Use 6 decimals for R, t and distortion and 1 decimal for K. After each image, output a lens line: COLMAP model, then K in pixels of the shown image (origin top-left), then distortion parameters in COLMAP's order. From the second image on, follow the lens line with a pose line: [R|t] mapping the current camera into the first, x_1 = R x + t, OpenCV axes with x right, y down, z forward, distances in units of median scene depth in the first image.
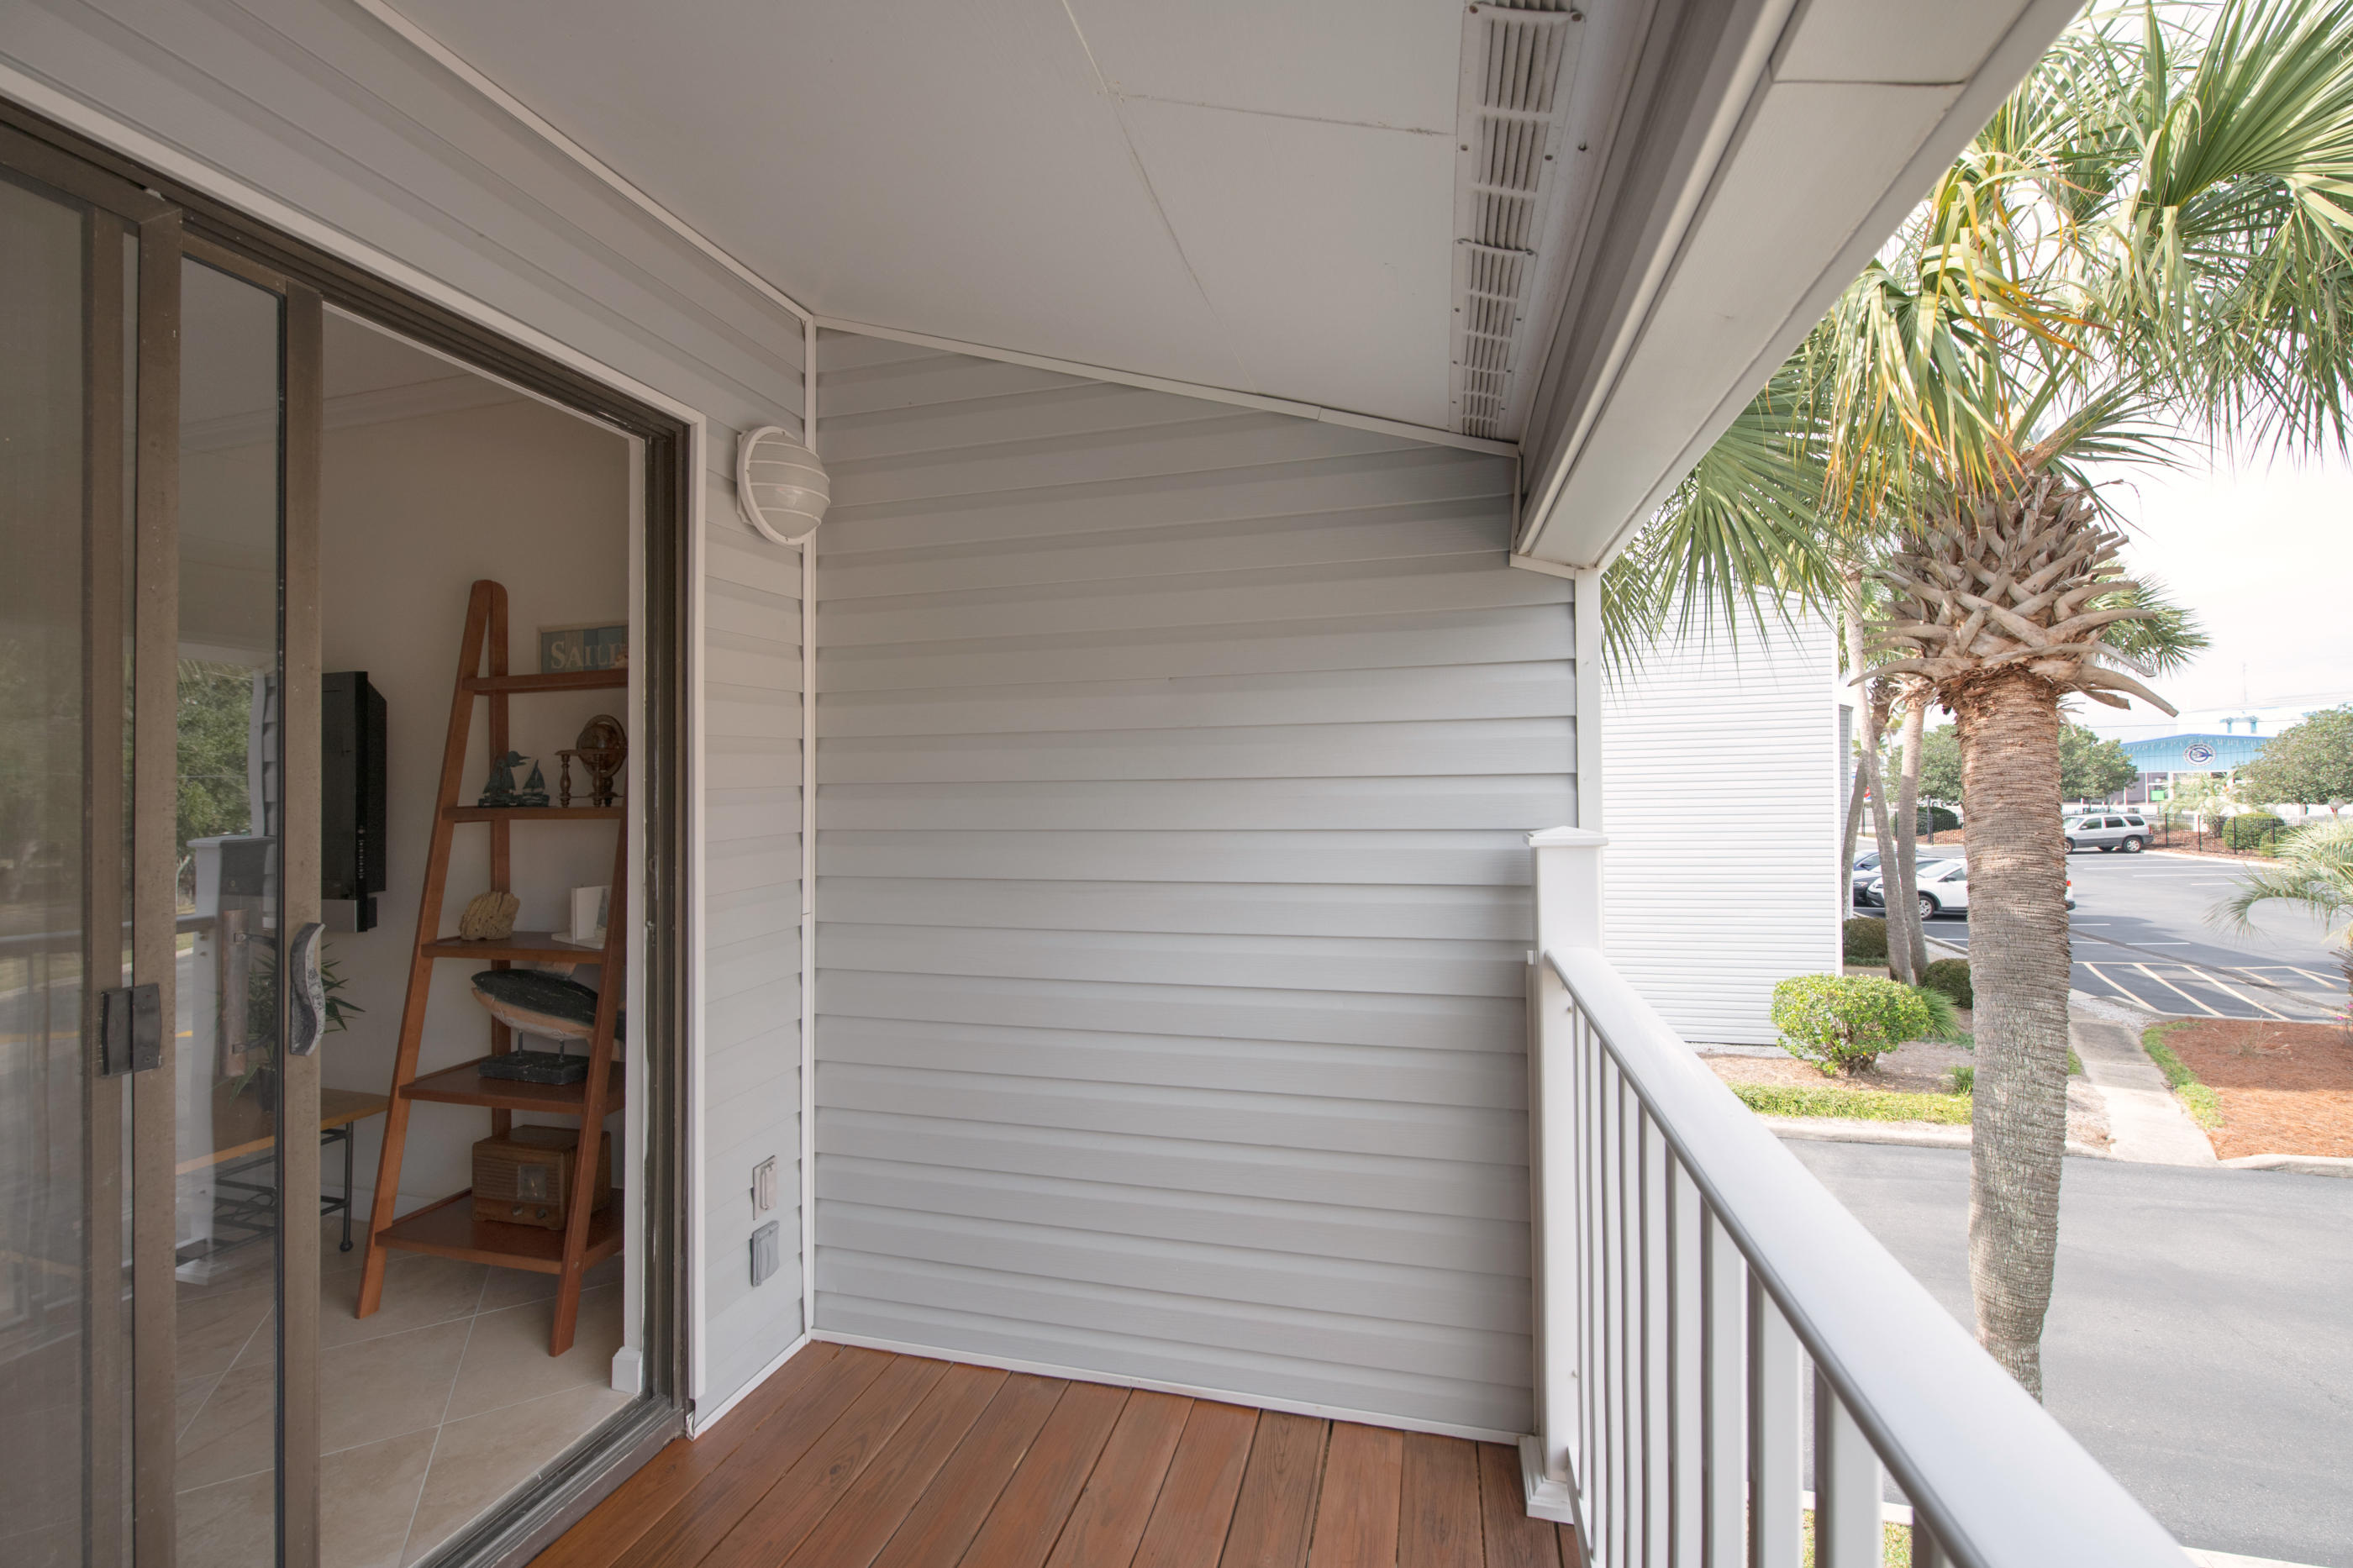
lens RADIAL K [[927.7, 0, 1162.1], [0, 927.7, 796.5], [0, 0, 1]] dist [-0.000458, -0.002300]
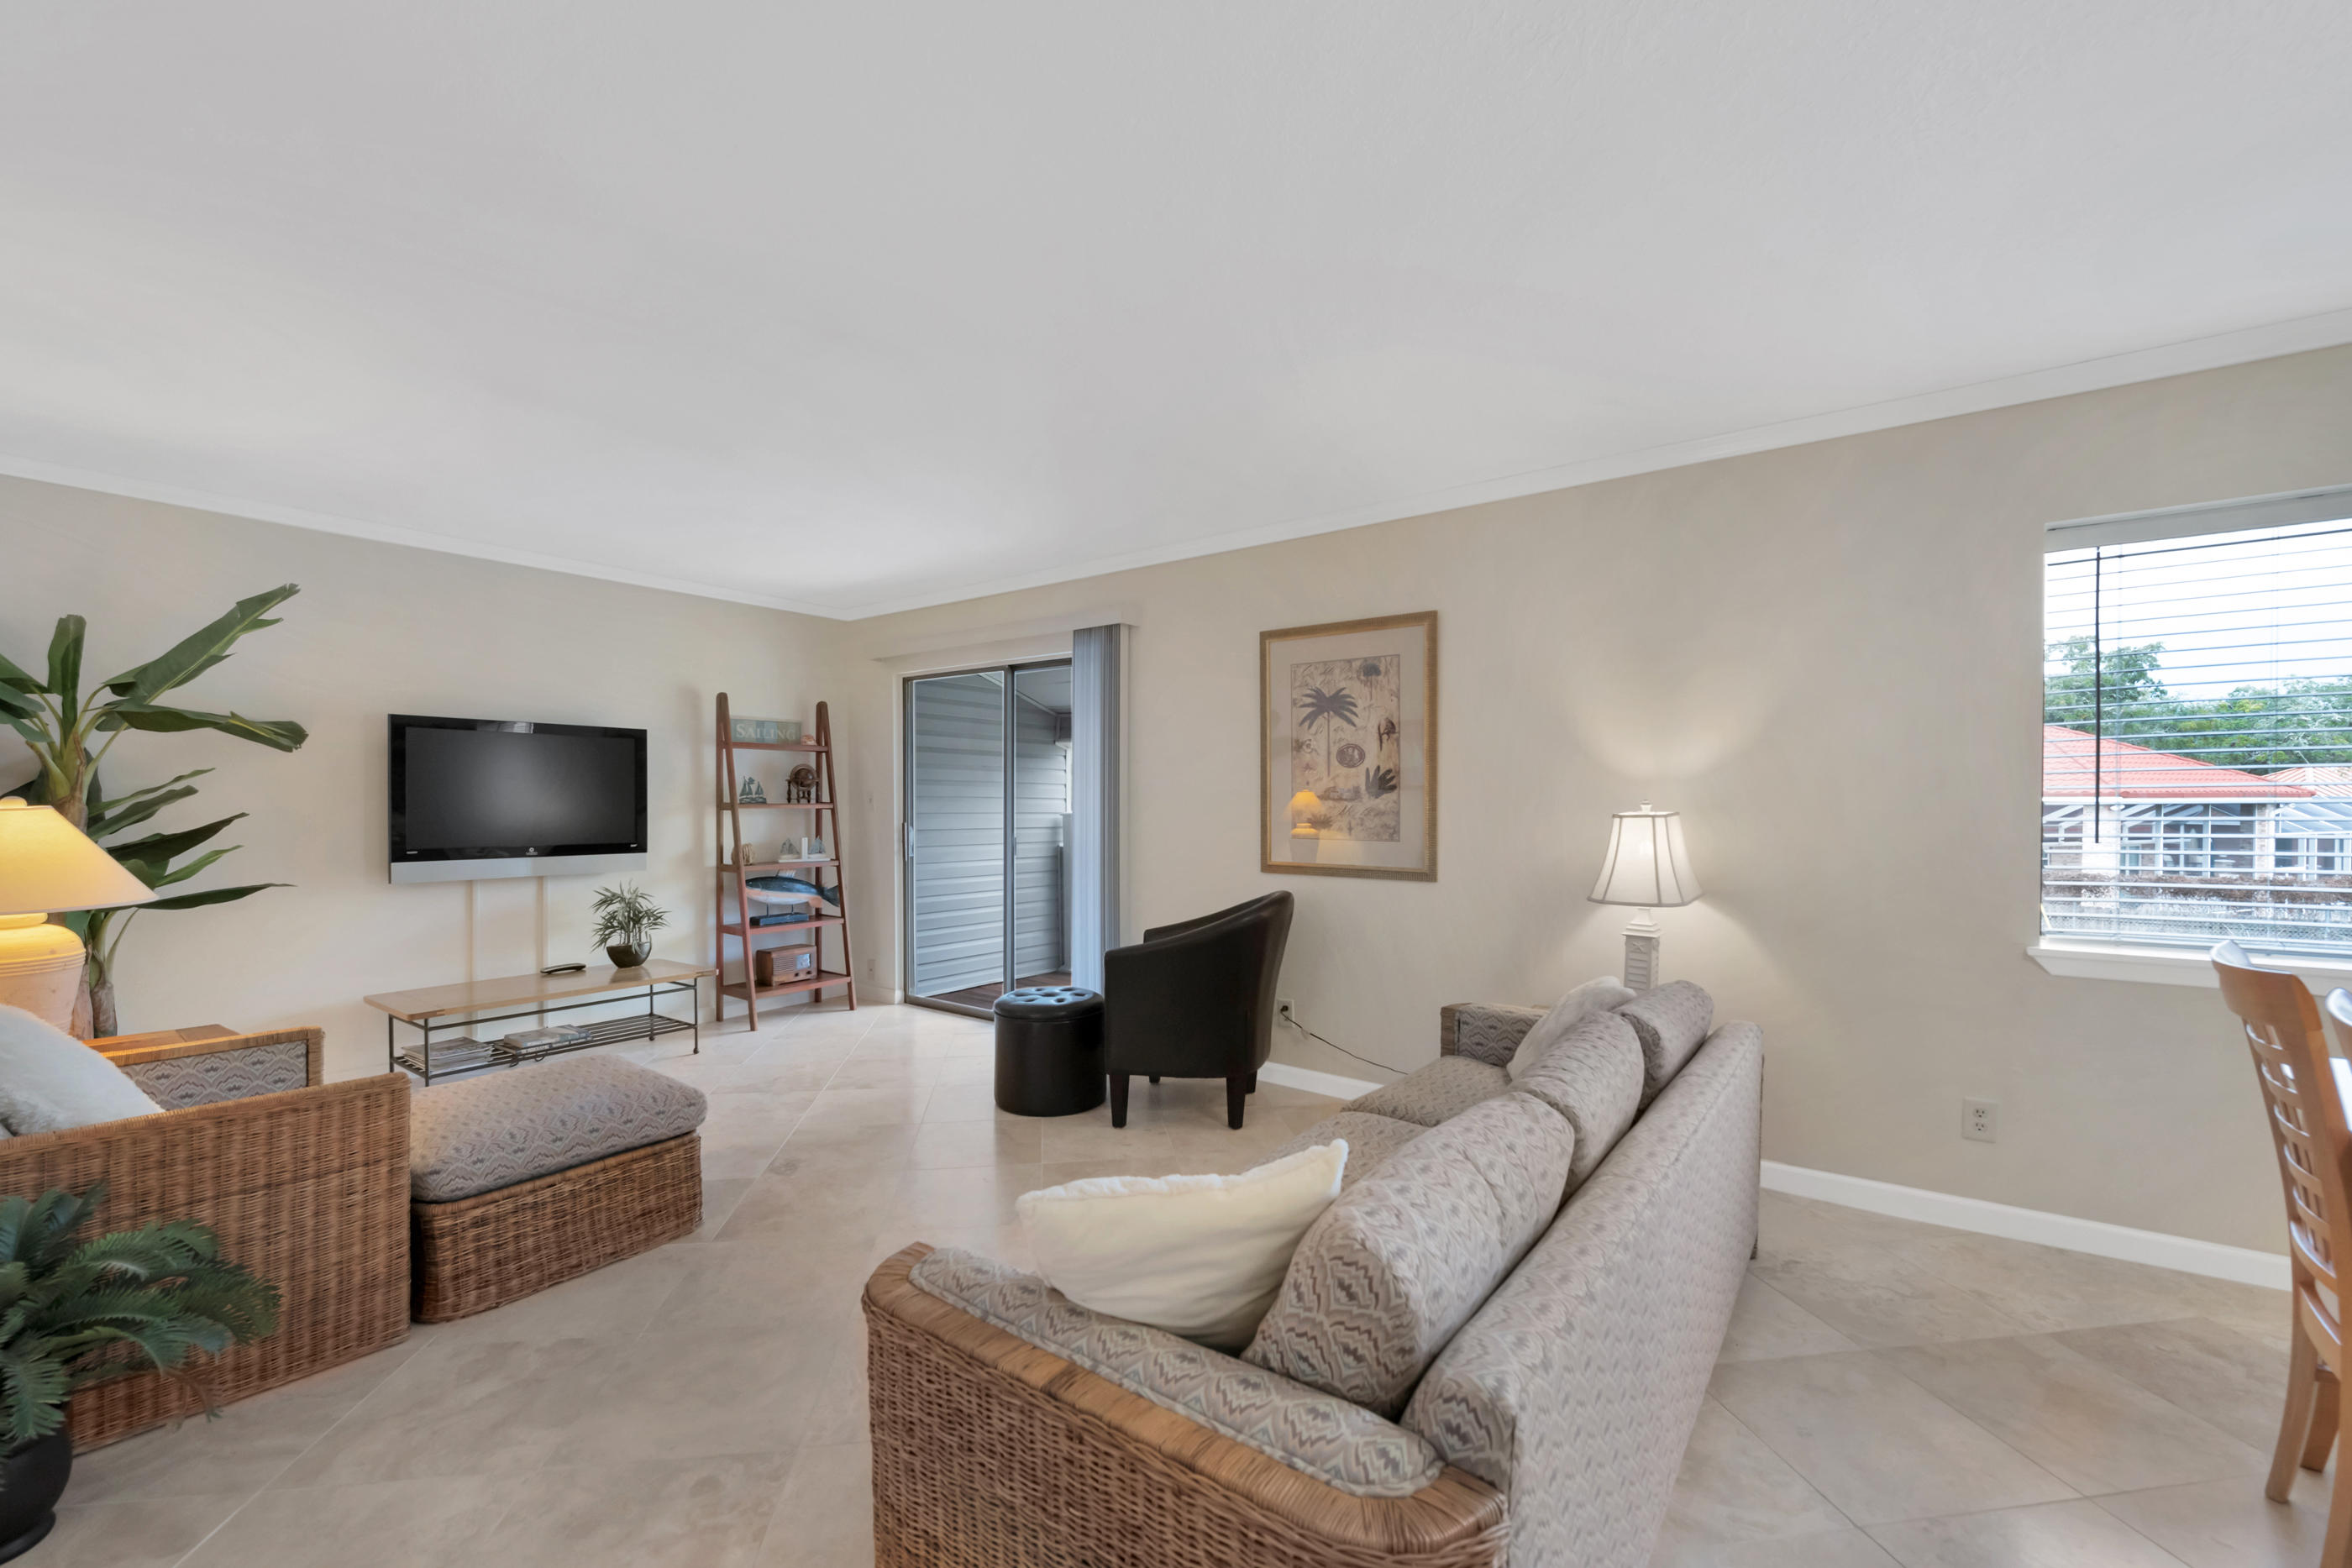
lens RADIAL K [[974.8, 0, 1206.0], [0, 974.8, 814.0], [0, 0, 1]] dist [-0.005655, -0.000570]
pose [[0.350545, -0.006579, 0.936523, -2.381563], [-0.008891, 0.999907, 0.010352, 0.003298], [-0.936504, -0.011955, 0.350454, -0.742296]]
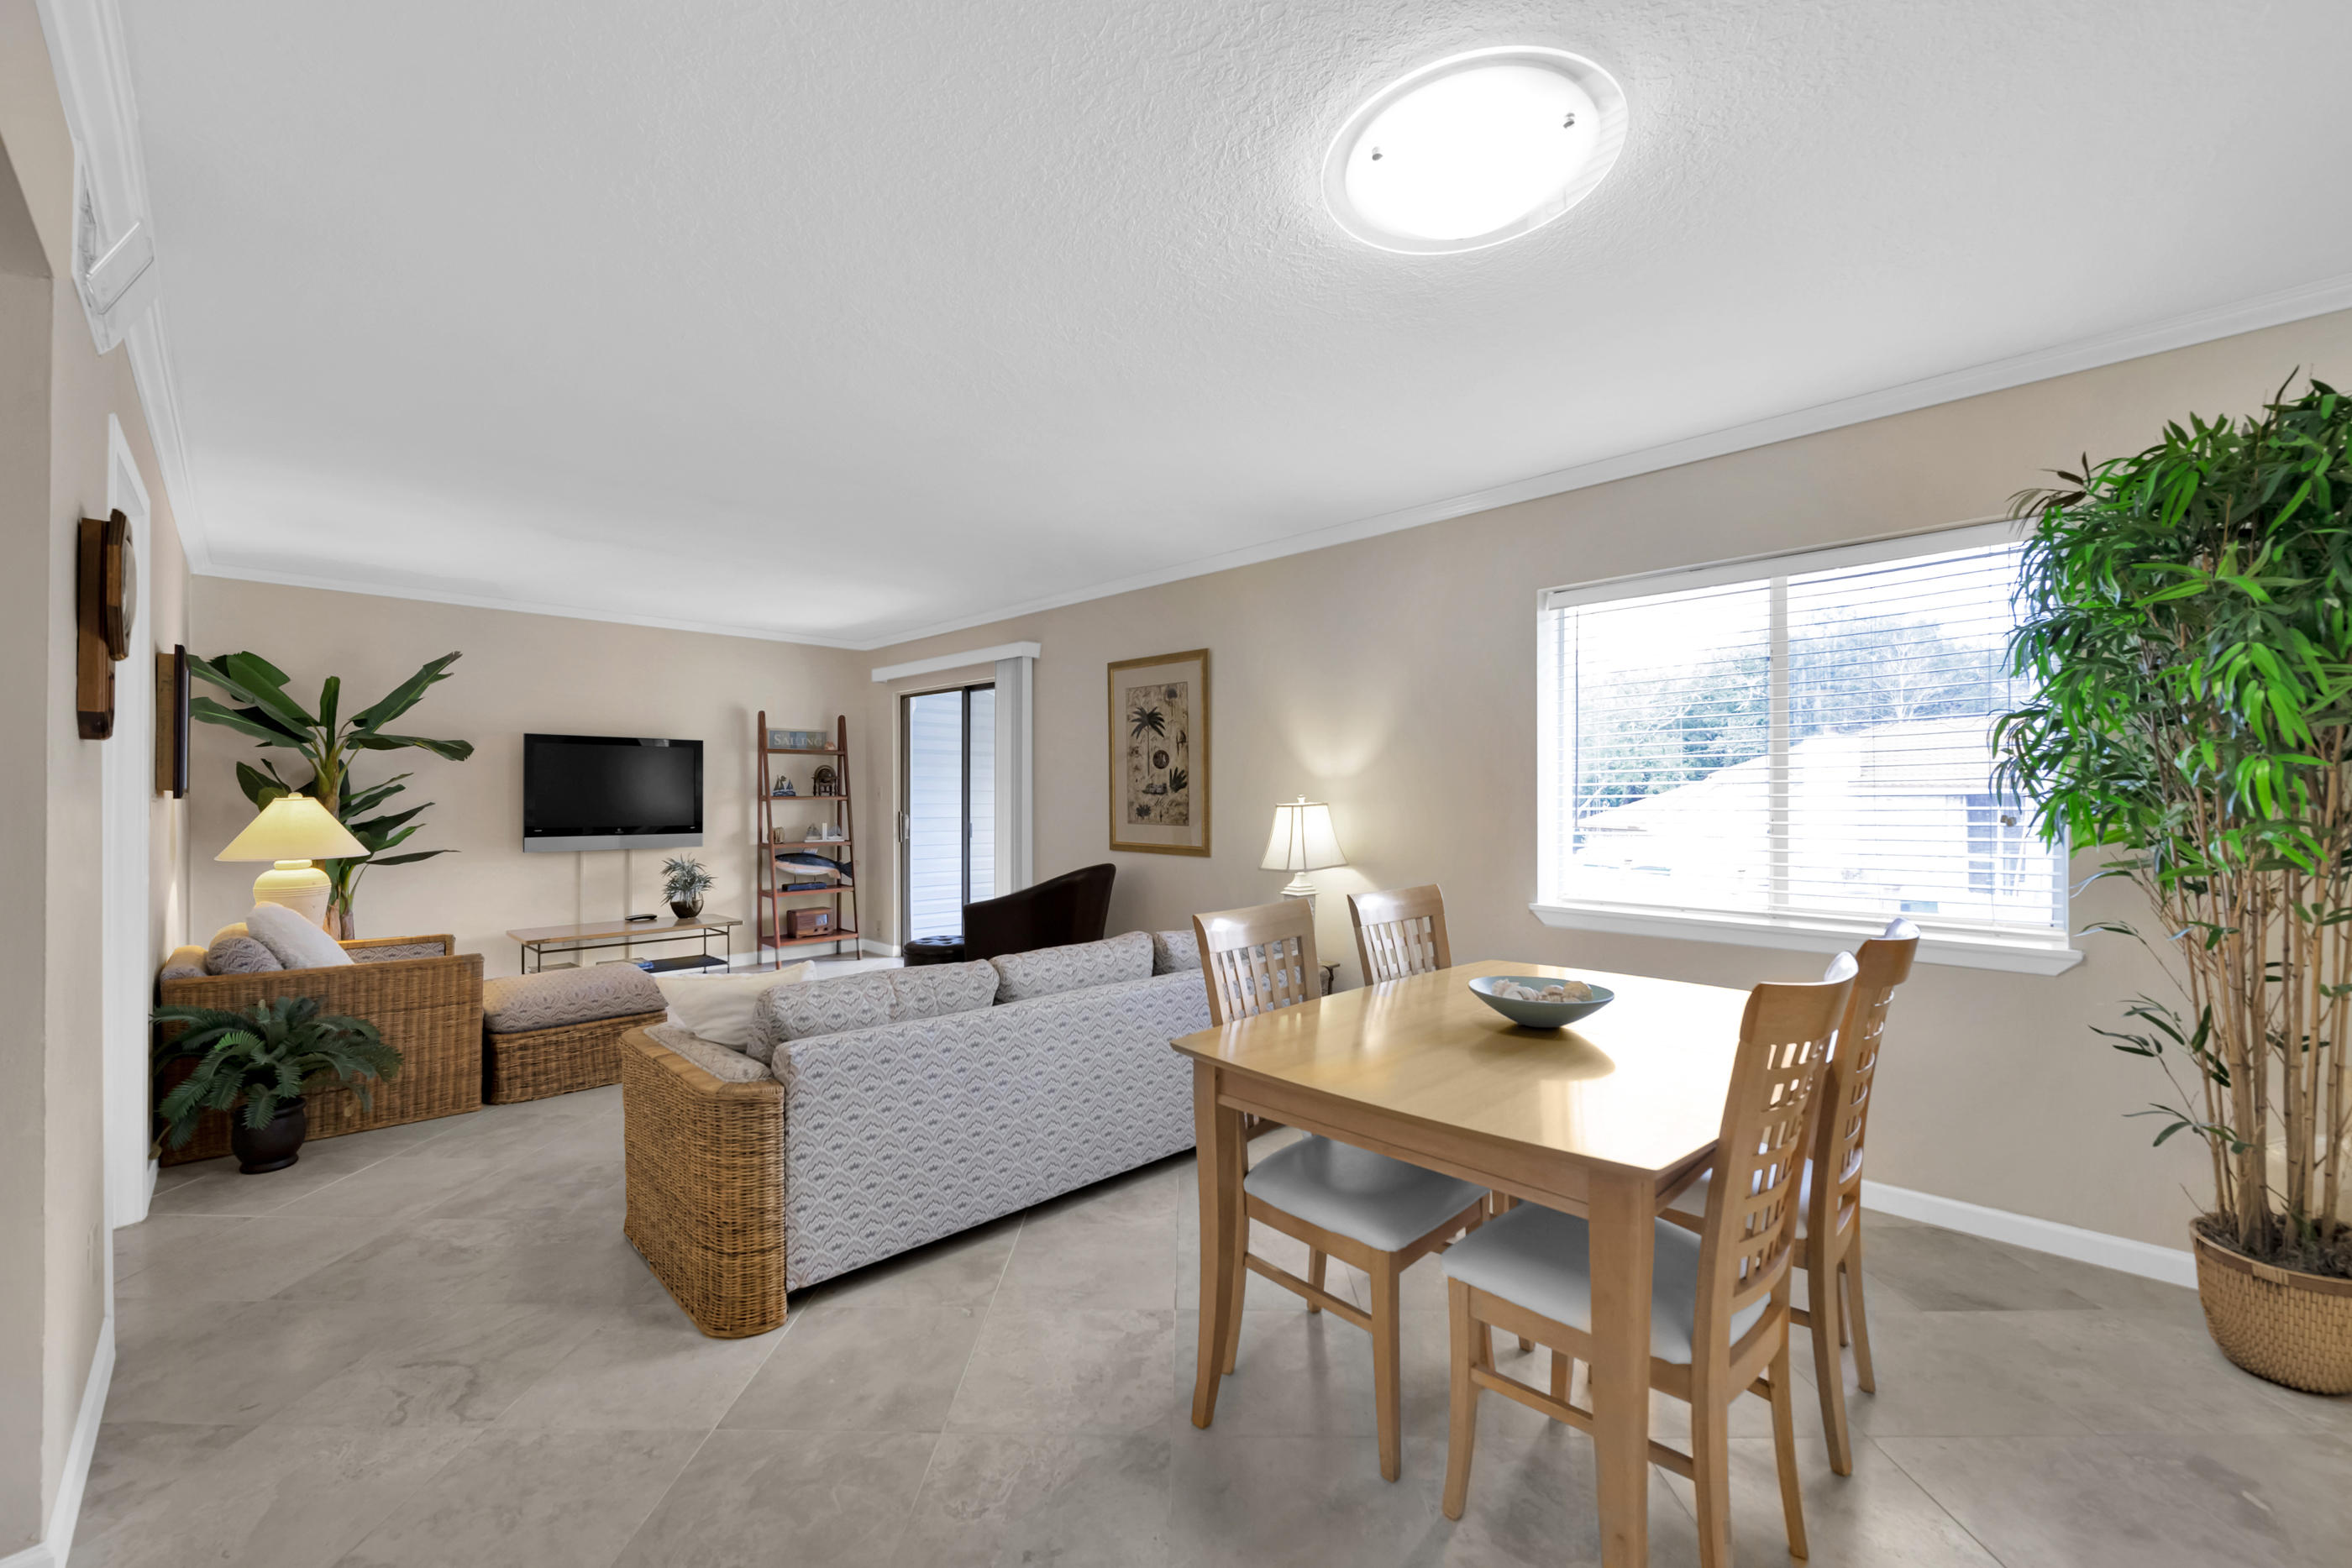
lens RADIAL K [[990.7, 0, 1165.8], [0, 990.7, 793.5], [0, 0, 1]] dist [-0.000798, -0.000850]
pose [[0.516424, 0.005806, 0.856313, -2.582914], [-0.009111, 0.999958, -0.001285, -0.002797], [-0.856285, -0.007138, 0.516455, -1.459326]]
